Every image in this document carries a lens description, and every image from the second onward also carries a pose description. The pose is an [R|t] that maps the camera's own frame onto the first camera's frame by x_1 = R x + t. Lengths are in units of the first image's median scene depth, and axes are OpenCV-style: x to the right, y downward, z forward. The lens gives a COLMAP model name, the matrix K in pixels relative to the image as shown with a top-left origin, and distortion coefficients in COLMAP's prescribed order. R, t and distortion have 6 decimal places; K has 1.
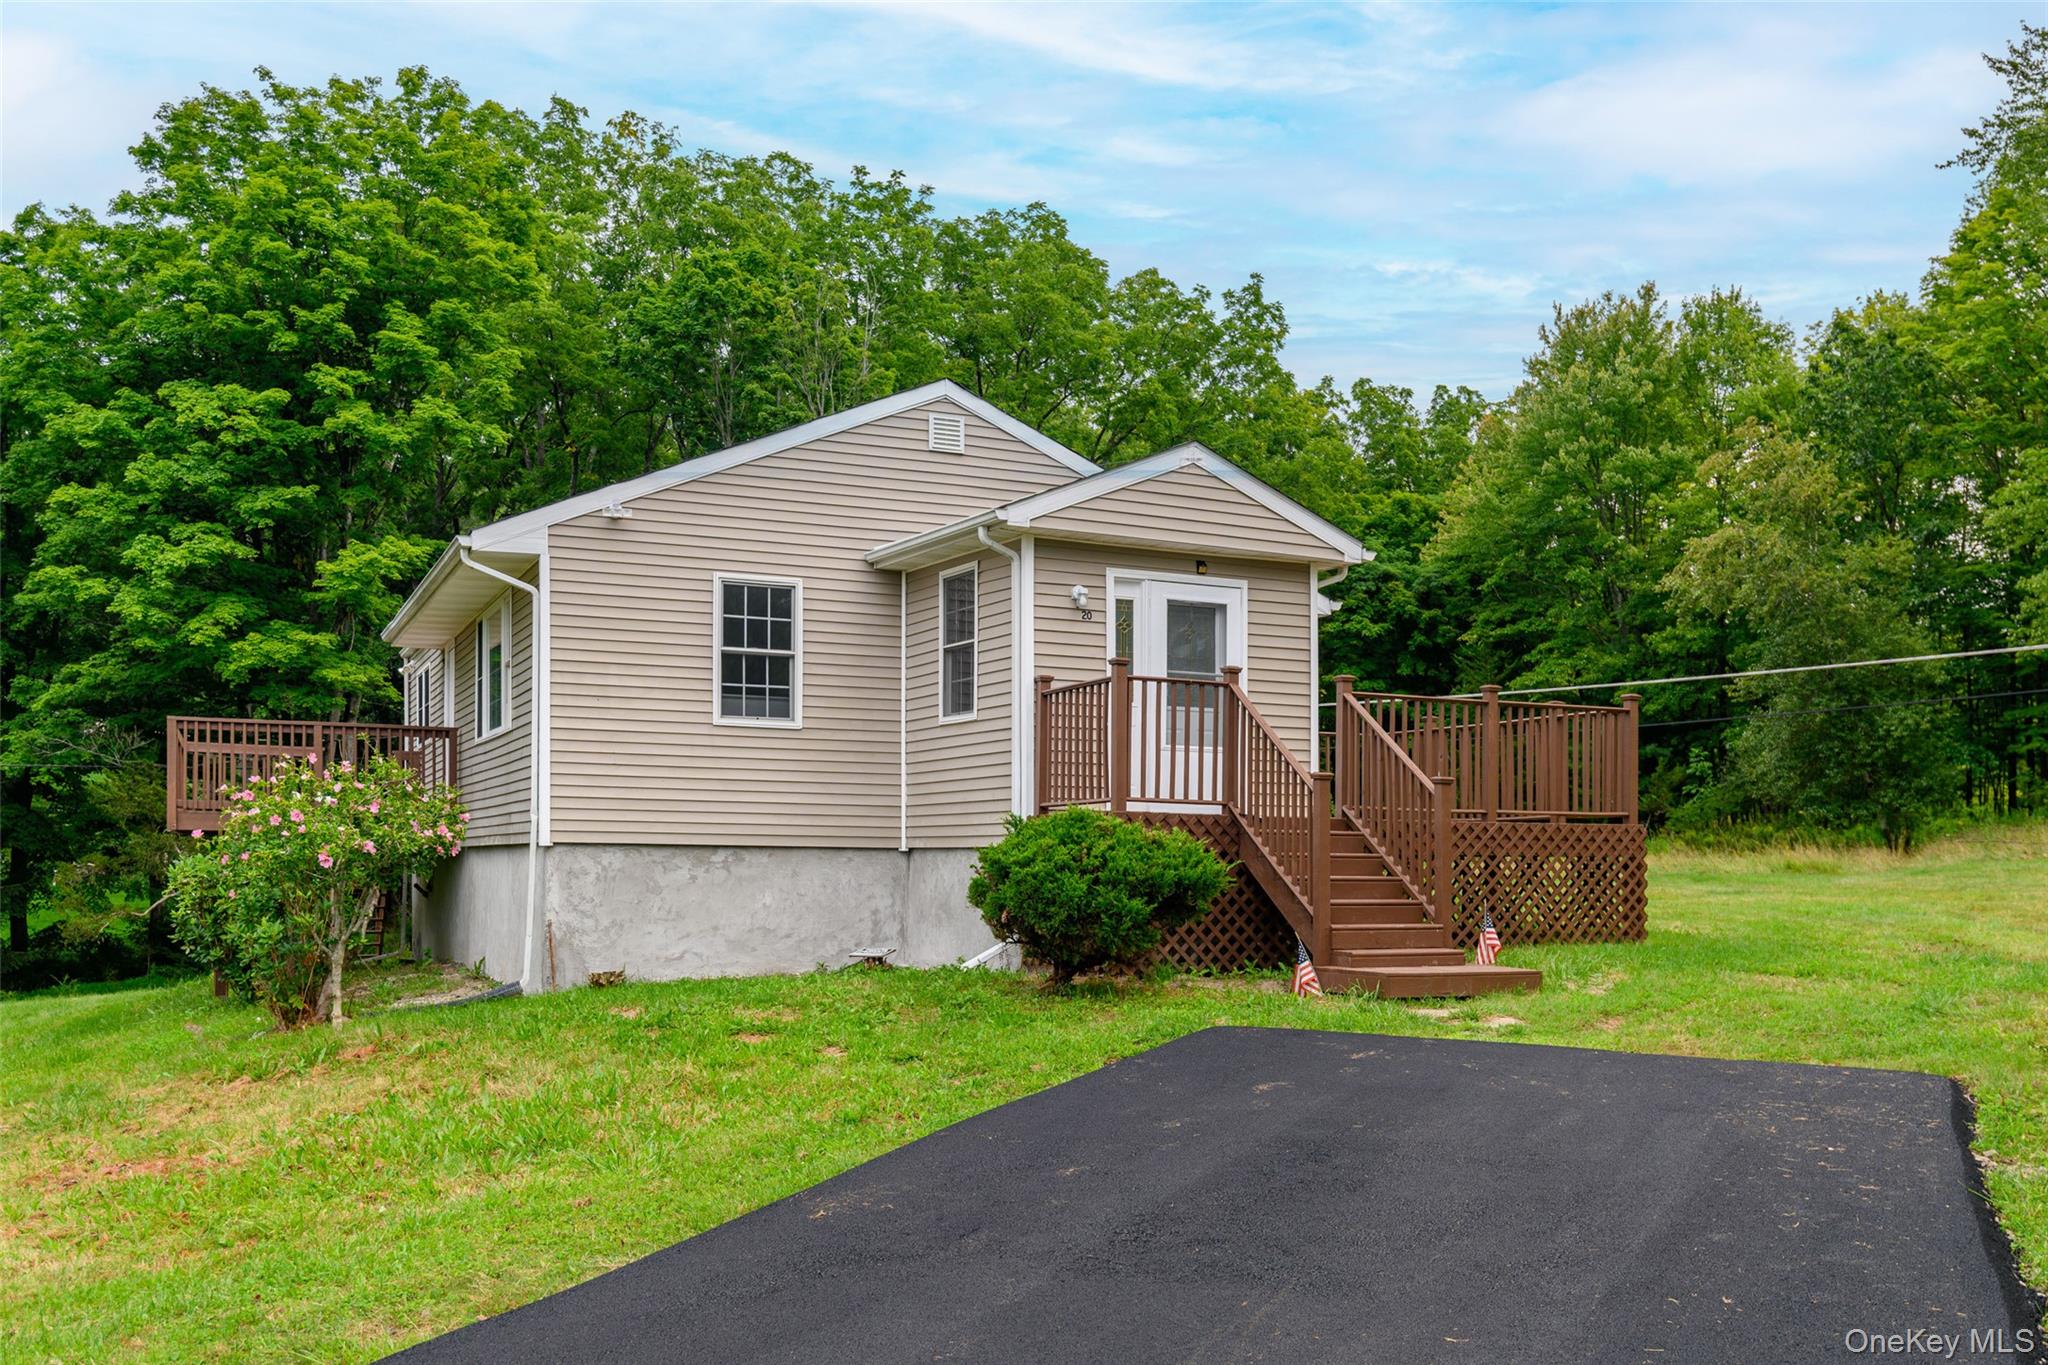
lens RADIAL K [[1782.6, 0, 1126.9], [0, 1782.6, 788.8], [0, 0, 1]] dist [-0.010650, 0.020323]
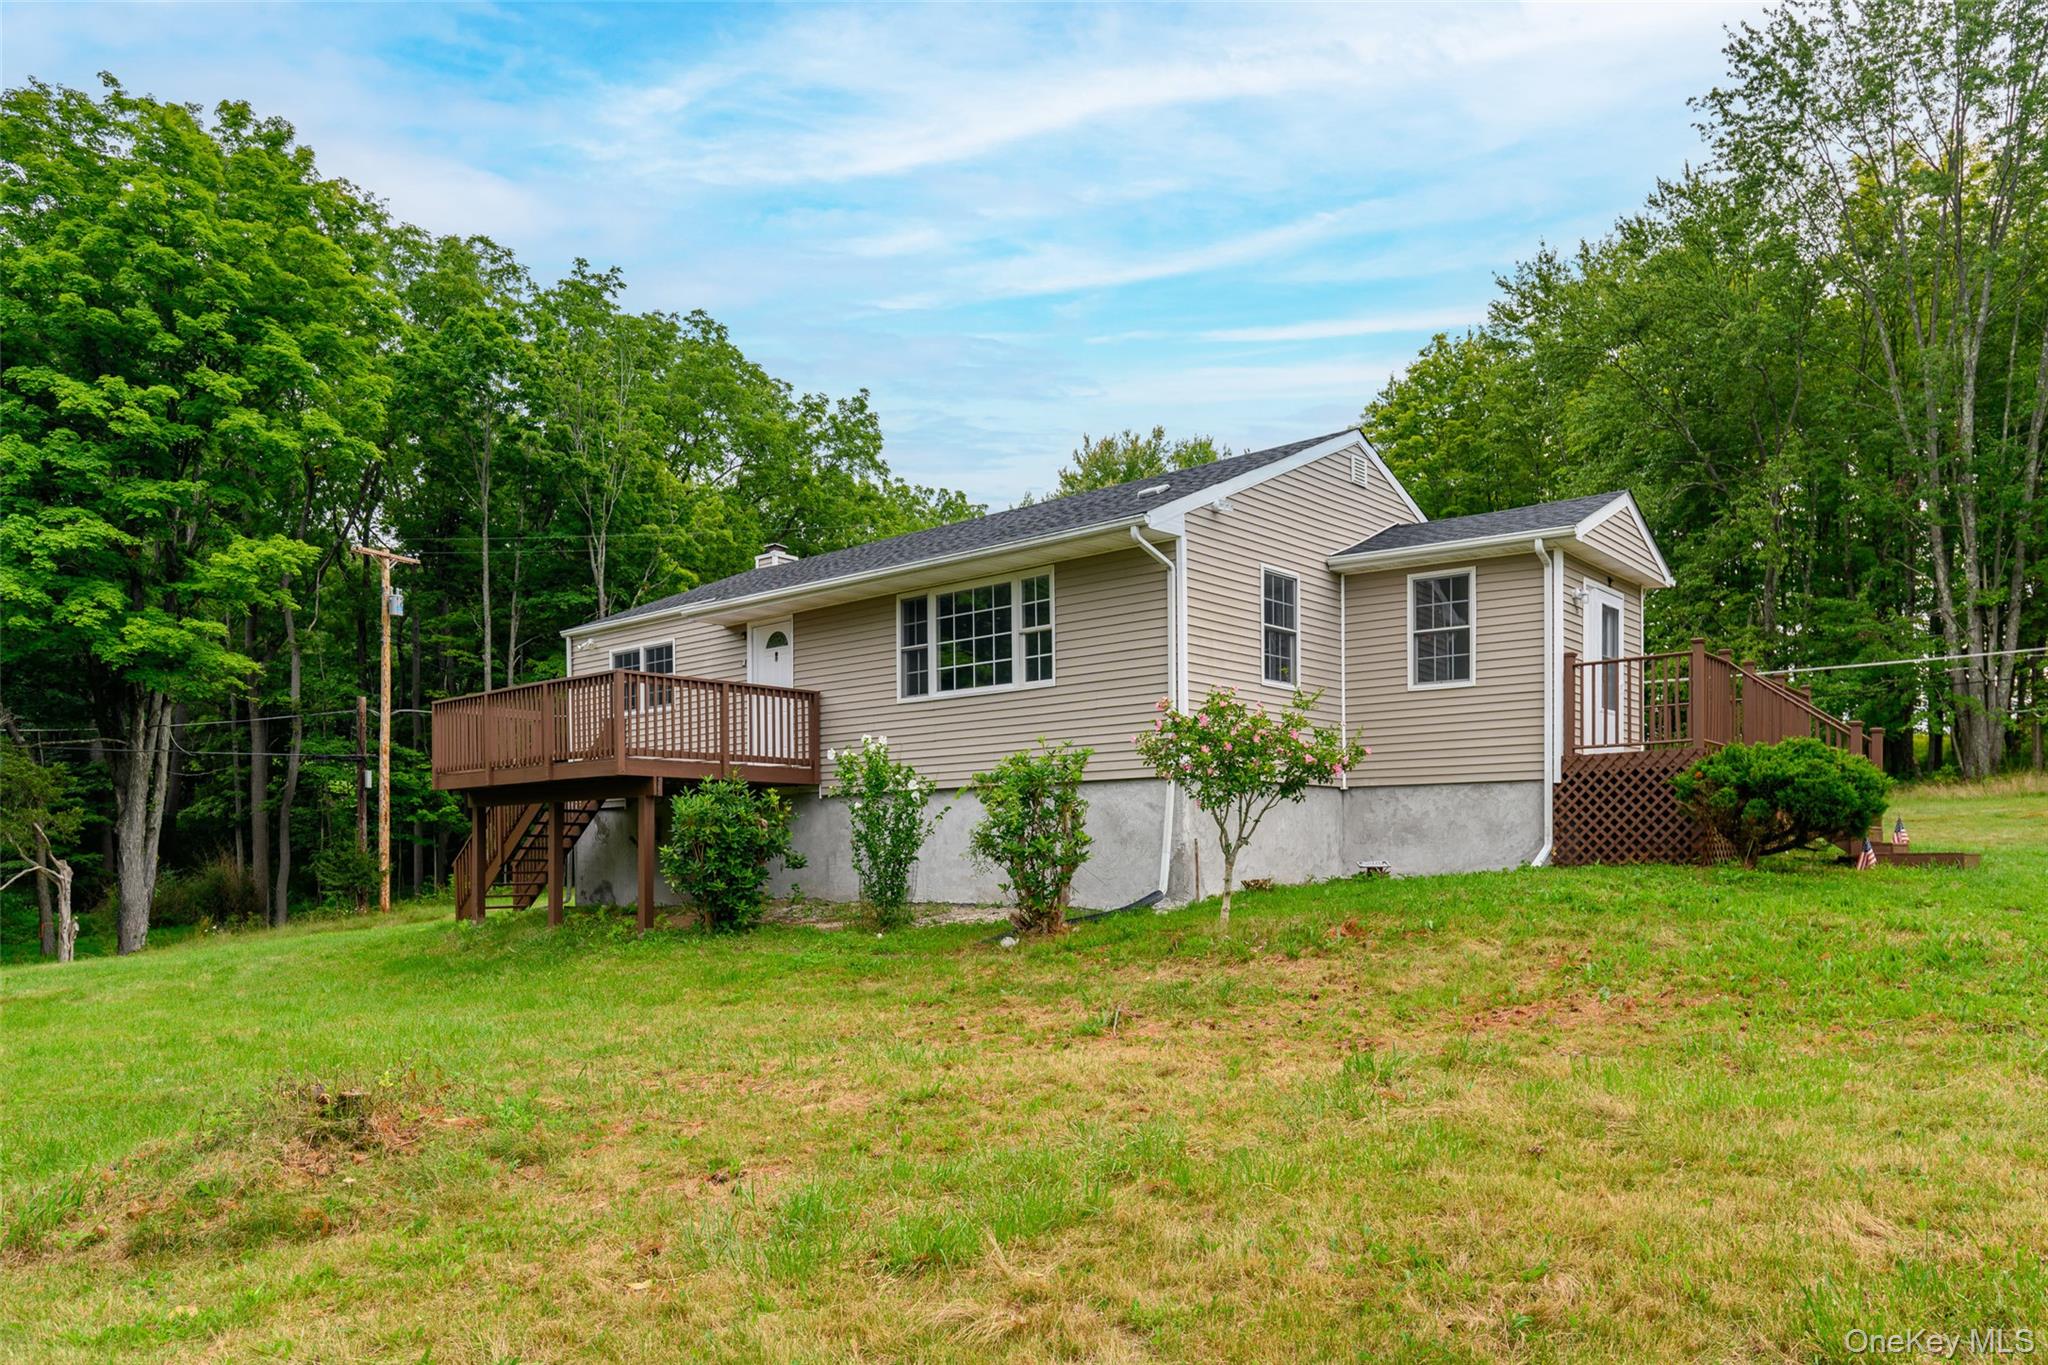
lens RADIAL K [[1341.5, 0, 1023.5], [0, 1341.5, 830.8], [0, 0, 1]] dist [-0.008414, 0.005720]
pose [[0.929554, -0.004484, 0.368659, -0.296034], [-0.003496, 0.999774, 0.020974, 0.019009], [-0.368670, -0.020785, 0.929328, 0.074204]]
